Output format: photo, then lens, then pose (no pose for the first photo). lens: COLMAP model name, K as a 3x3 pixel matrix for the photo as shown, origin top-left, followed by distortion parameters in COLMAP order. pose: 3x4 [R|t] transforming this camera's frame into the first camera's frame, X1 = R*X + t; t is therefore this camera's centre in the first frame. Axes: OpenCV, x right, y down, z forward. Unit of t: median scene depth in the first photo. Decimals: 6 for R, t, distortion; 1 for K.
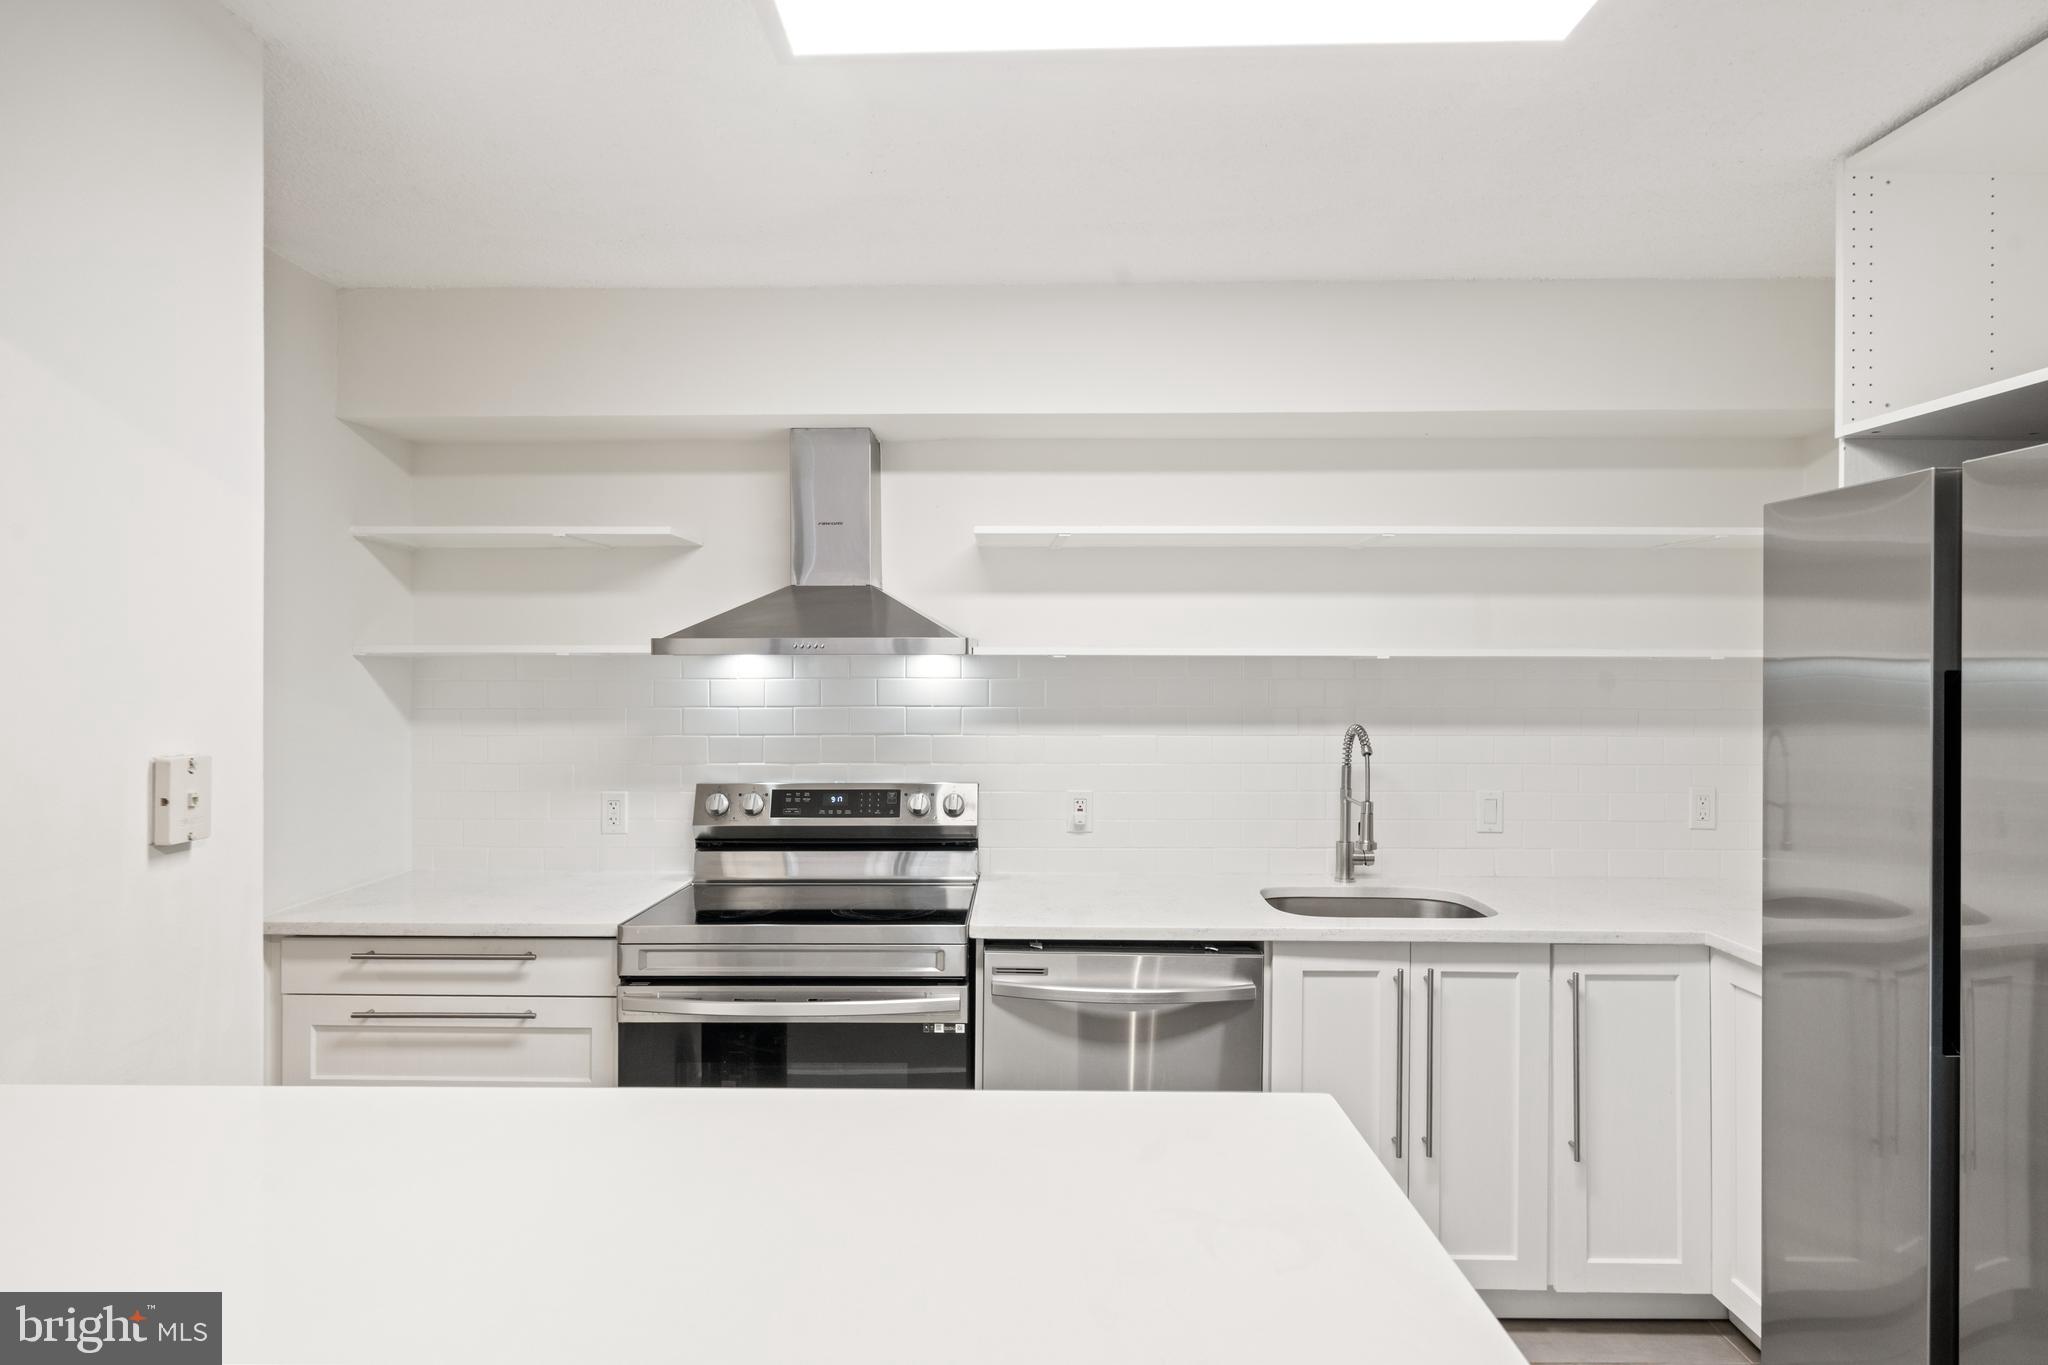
lens RADIAL K [[1124.9, 0, 1027.5], [0, 1124.9, 674.8], [0, 0, 1]] dist [0.000277, -0.000079]
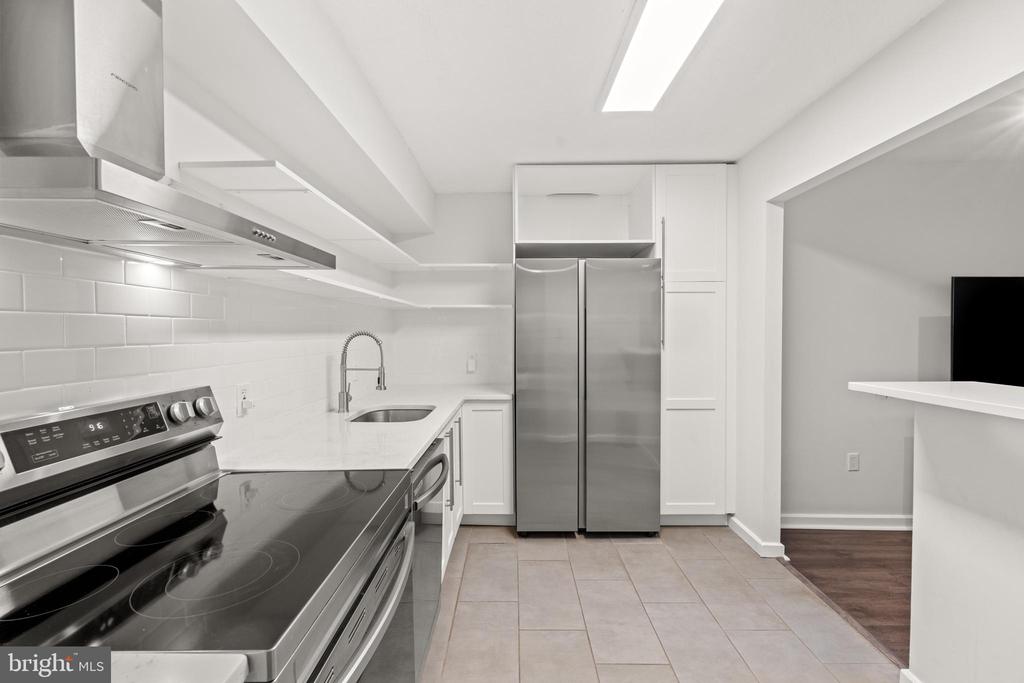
lens RADIAL K [[446.4, 0, 507.7], [0, 446.4, 341.3], [0, 0, 1]] dist [-0.009860, 0.000243]
pose [[0.018576, -0.023432, 0.999553, -0.502100], [0.007139, 0.999703, 0.023303, 0.047053], [-0.999802, 0.006702, 0.018738, 0.736781]]
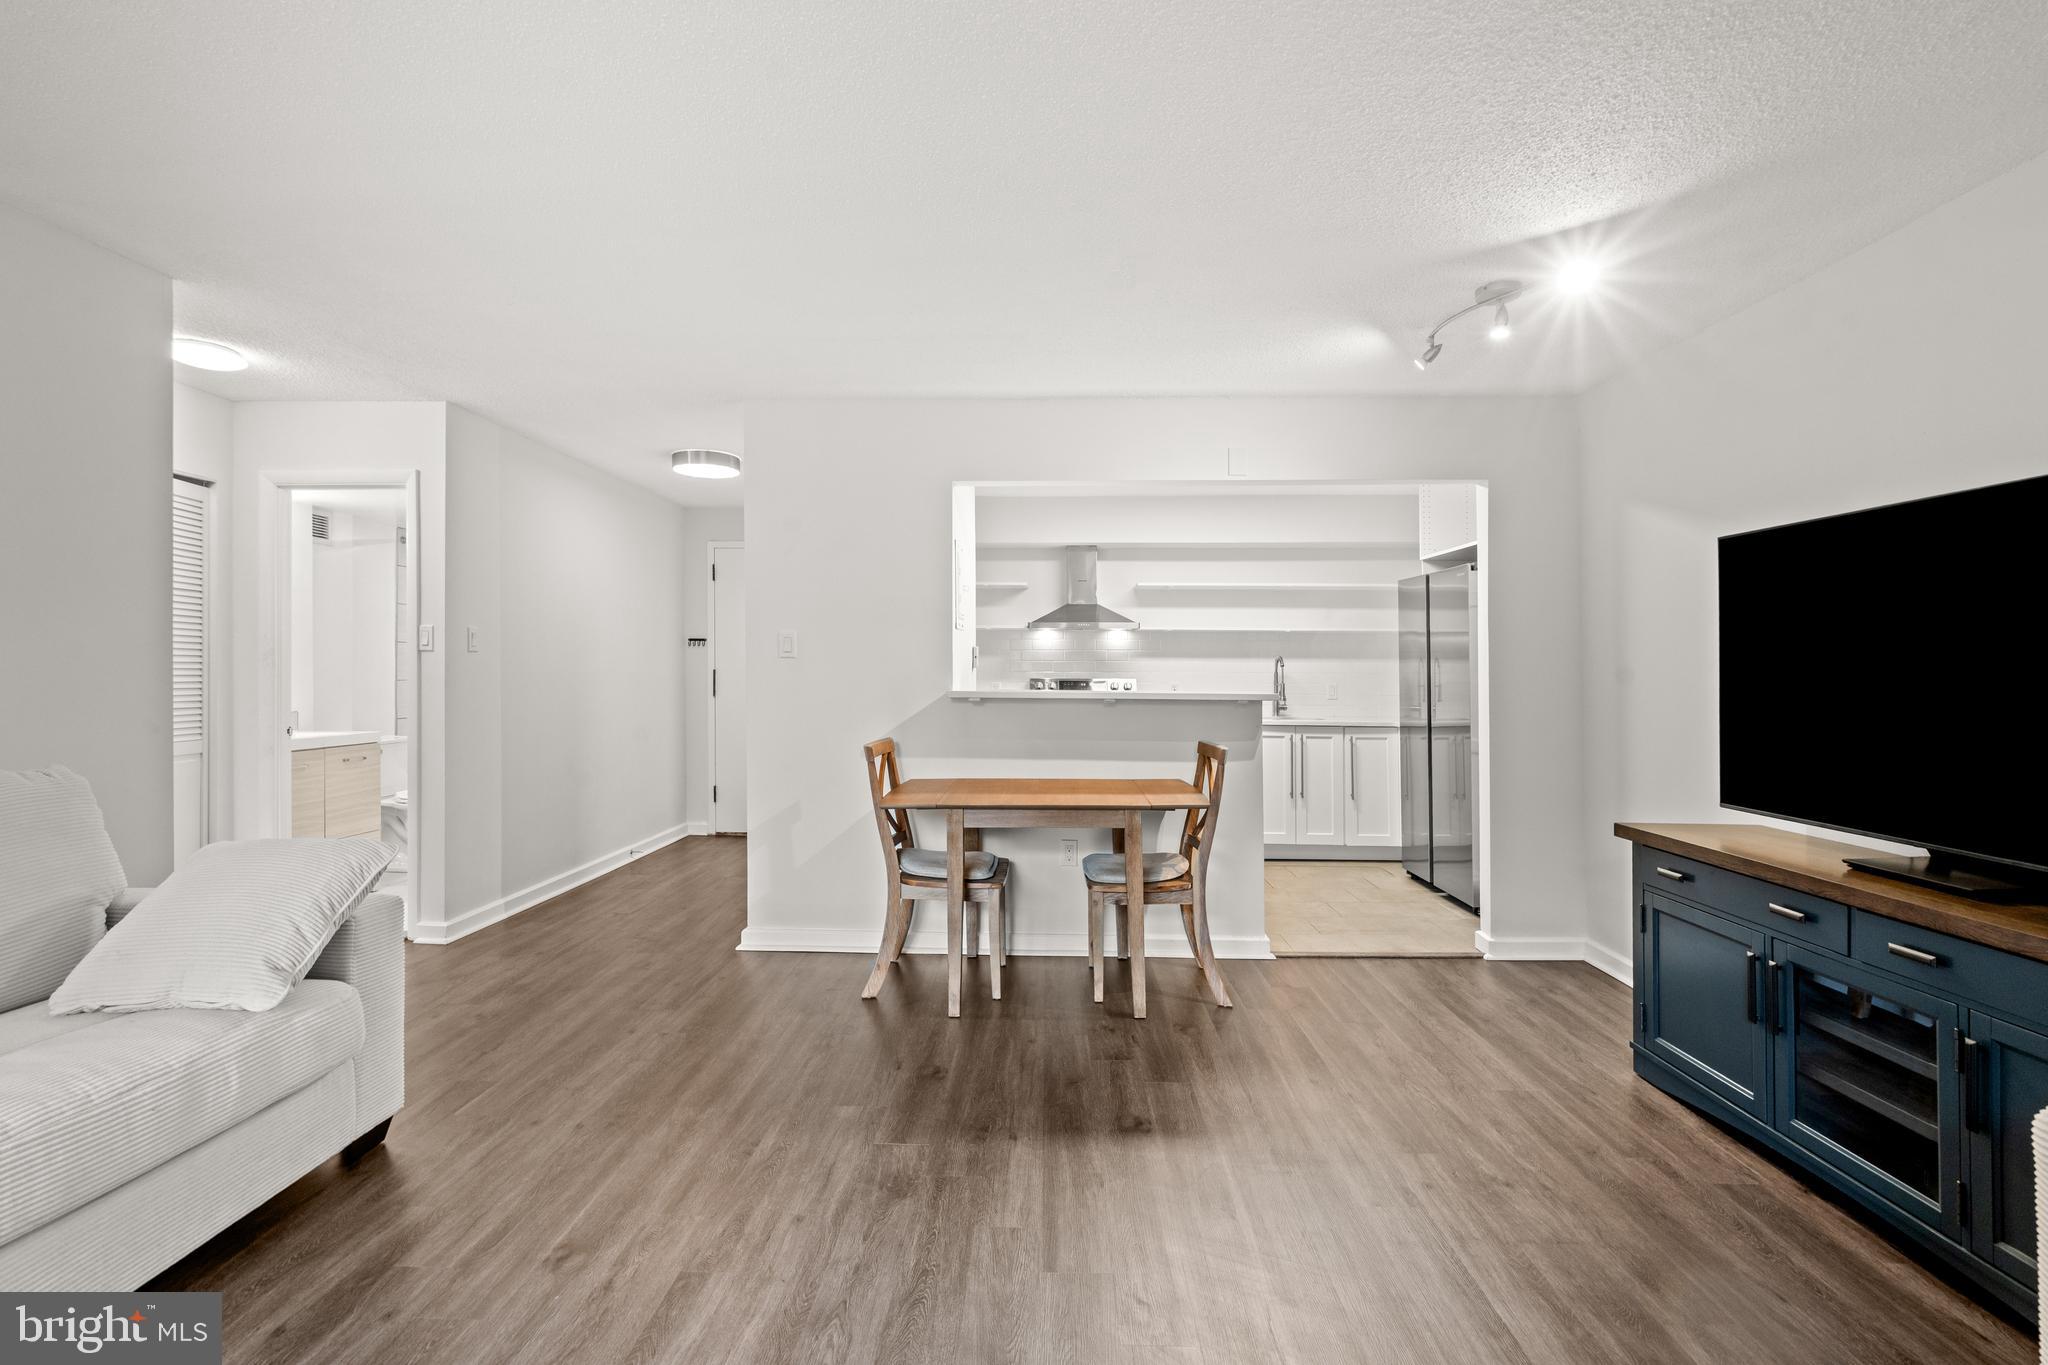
lens RADIAL K [[902.5, 0, 1022.7], [0, 902.5, 665.8], [0, 0, 1]] dist [-0.002348, 0.000146]
pose [[0.999531, 0.003918, -0.030371, -0.259655], [-0.004119, 0.999970, -0.006574, 0.084329], [0.030344, 0.006696, 0.999517, -1.191977]]
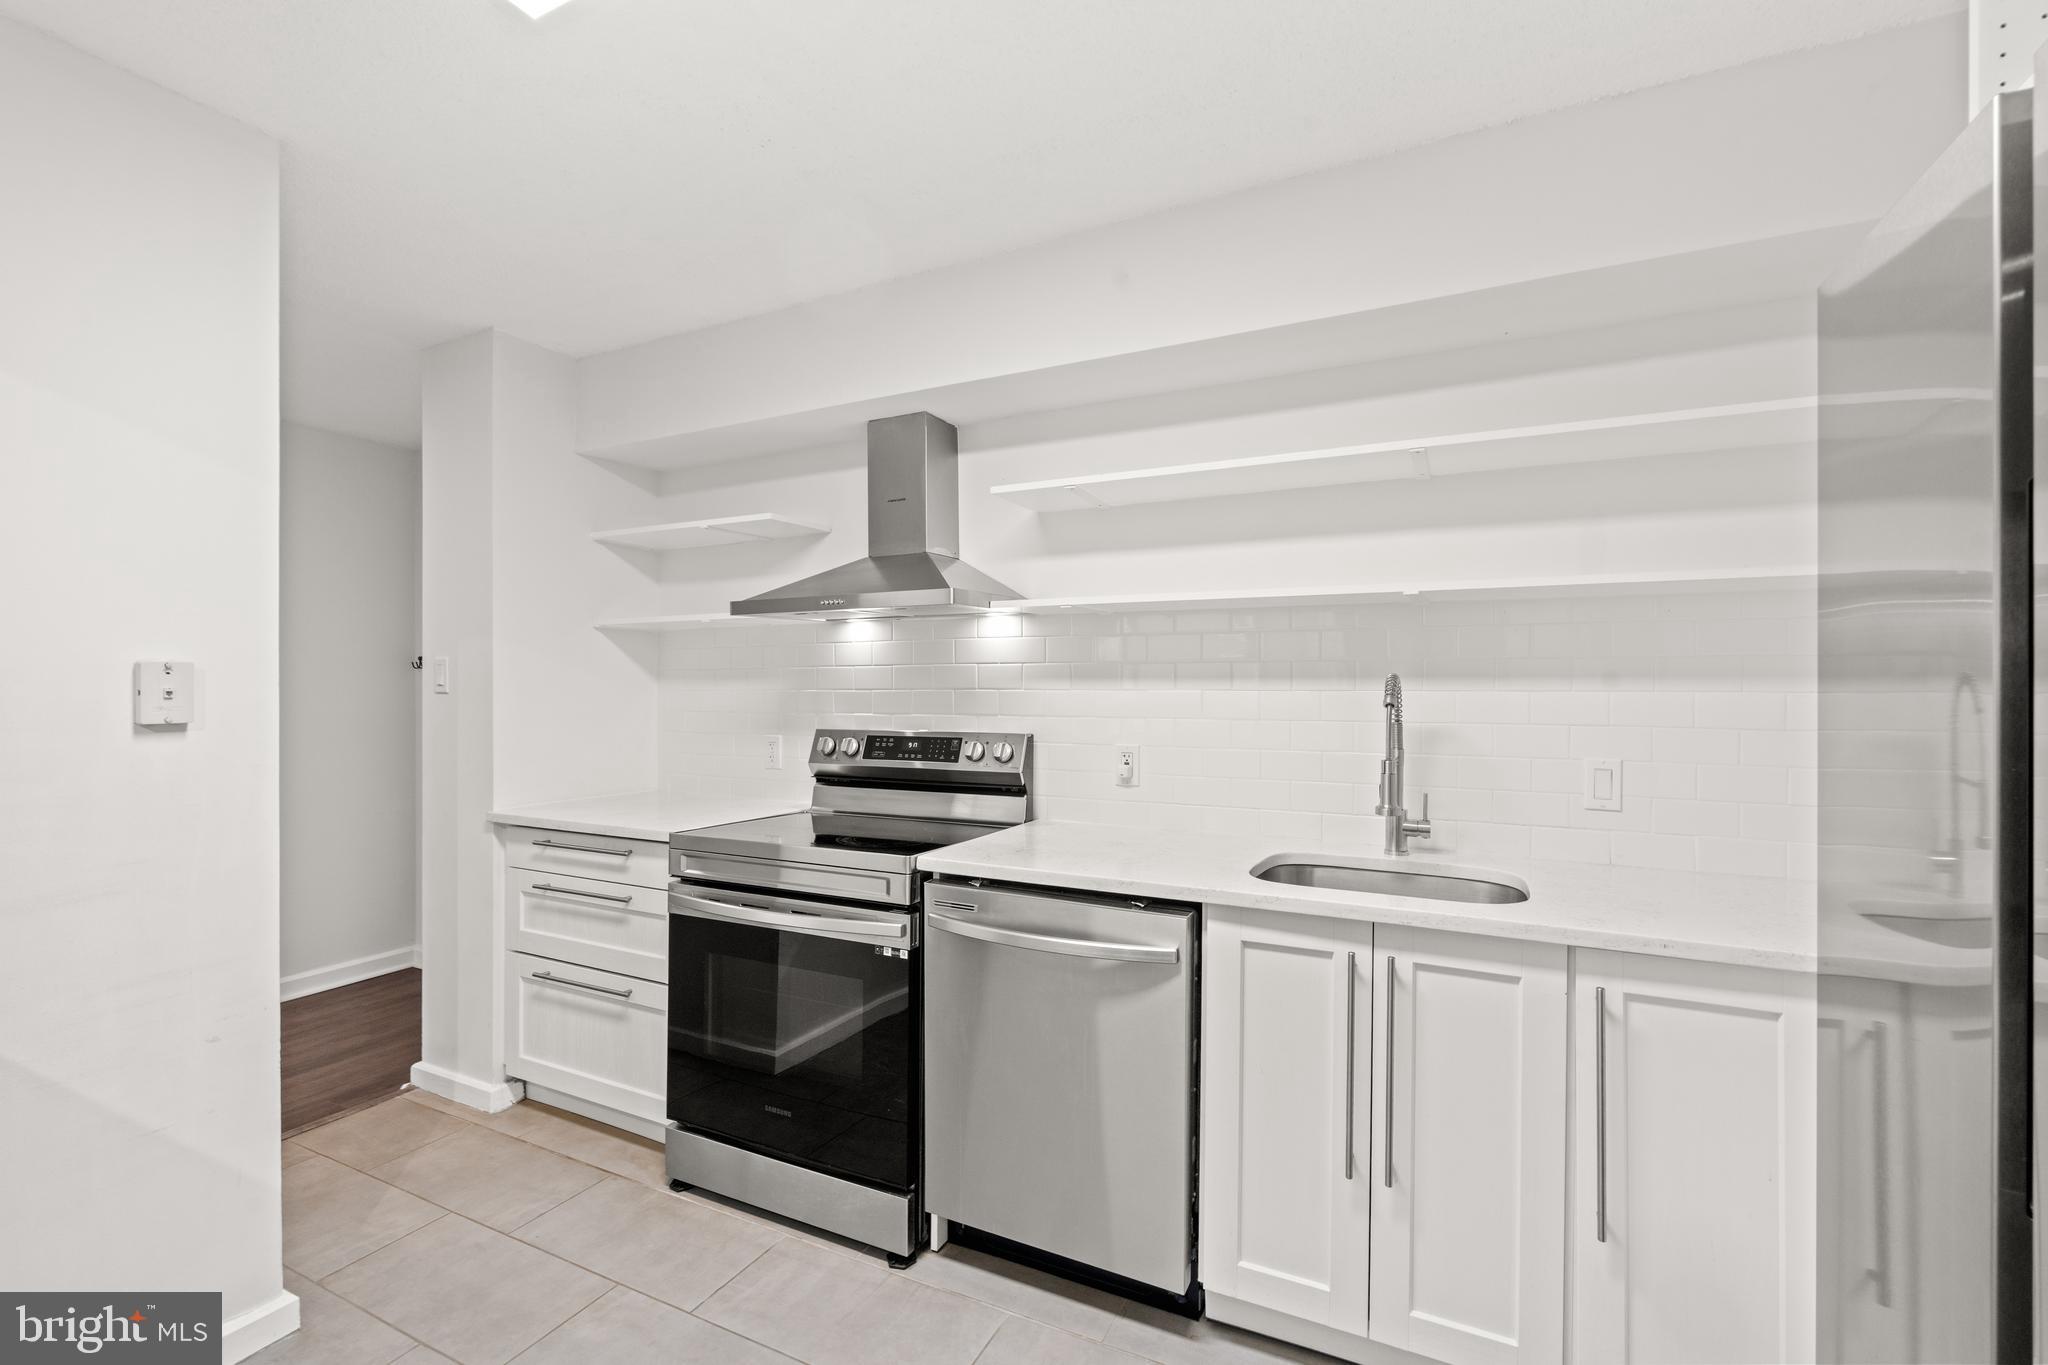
lens RADIAL K [[903.0, 0, 1027.4], [0, 903.0, 681.9], [0, 0, 1]] dist [0.000055, 0.000061]
pose [[0.896283, -0.003201, -0.443472, 0.354170], [0.001663, 0.999991, -0.003857, 0.053557], [0.443480, 0.002719, 0.896280, 0.249042]]
